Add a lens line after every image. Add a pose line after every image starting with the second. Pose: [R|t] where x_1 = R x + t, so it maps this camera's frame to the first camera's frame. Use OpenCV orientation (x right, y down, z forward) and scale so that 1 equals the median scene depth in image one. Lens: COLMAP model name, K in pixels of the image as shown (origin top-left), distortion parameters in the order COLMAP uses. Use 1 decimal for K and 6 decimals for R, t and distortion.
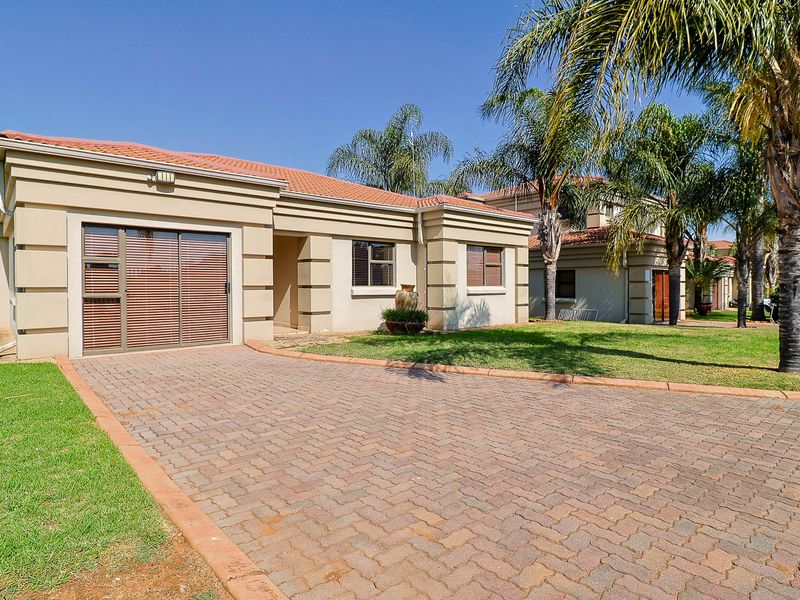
lens RADIAL K [[476.3, 0, 398.5], [0, 476.3, 296.4], [0, 0, 1]] dist [-0.001156, -0.001845]
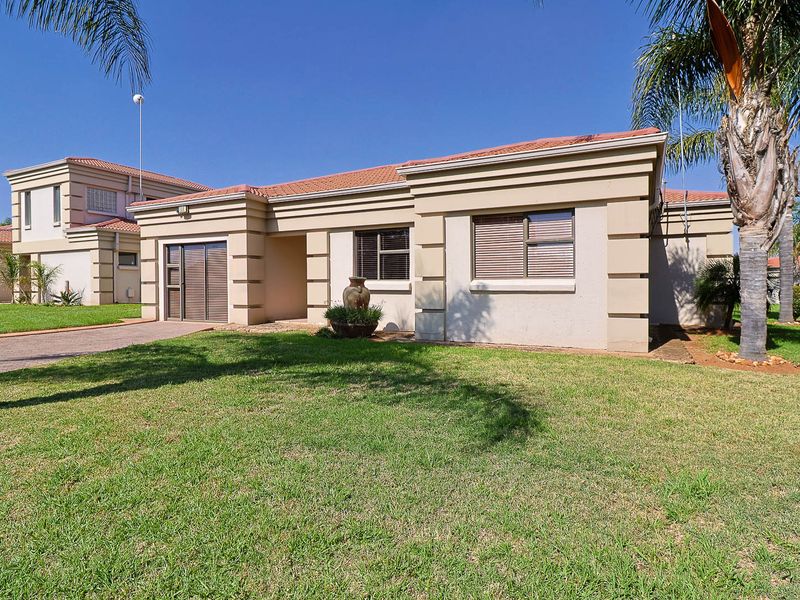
lens RADIAL K [[476.3, 0, 401.3], [0, 476.3, 297.9], [0, 0, 1]] dist [-0.001156, -0.001845]
pose [[0.351250, 0.027980, -0.935863, 0.819557], [-0.019673, 0.999553, 0.022500, -0.009744], [0.936075, 0.010508, 0.351644, 0.763647]]
